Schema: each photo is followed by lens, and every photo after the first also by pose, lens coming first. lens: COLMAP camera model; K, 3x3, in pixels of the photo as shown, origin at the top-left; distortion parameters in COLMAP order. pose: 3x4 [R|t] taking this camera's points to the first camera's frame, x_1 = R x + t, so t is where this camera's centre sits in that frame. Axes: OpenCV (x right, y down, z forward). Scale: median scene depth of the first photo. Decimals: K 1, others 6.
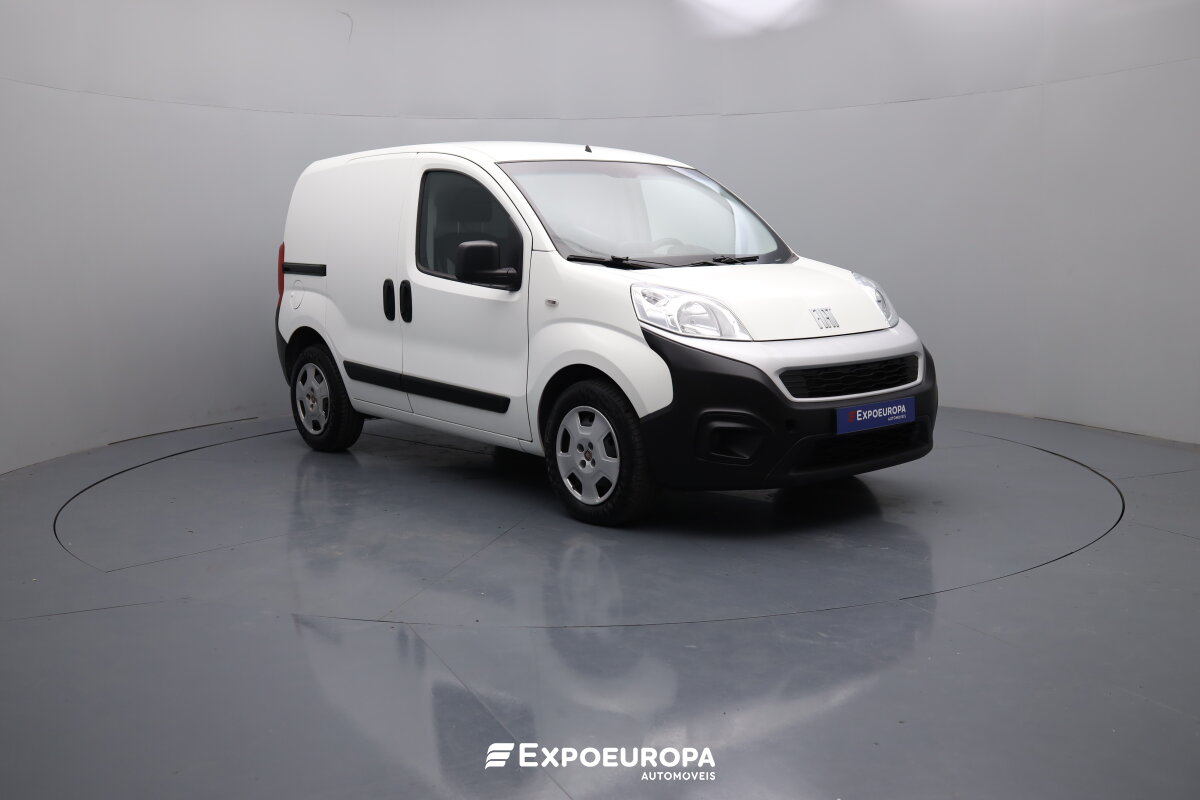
lens RADIAL K [[1184.2, 0, 601.9], [0, 1184.2, 406.9], [0, 0, 1]] dist [0.003499, 0.000000]
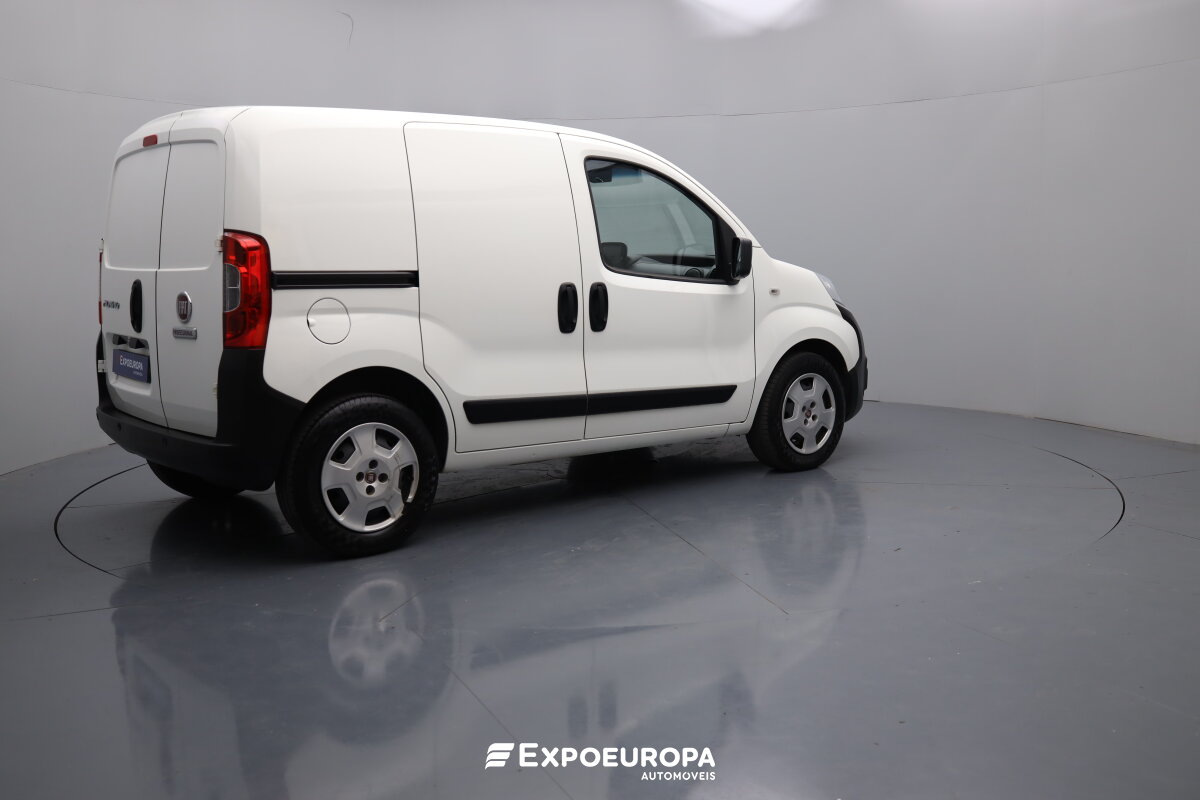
lens RADIAL K [[1184.2, 0, 600.9], [0, 1184.2, 397.7], [0, 0, 1]] dist [0.003499, 0.000000]
pose [[0.010391, -0.116643, 0.993120, -1.085741], [0.147542, 0.982481, 0.113850, -0.129307], [-0.989001, 0.145344, 0.027419, 1.043589]]
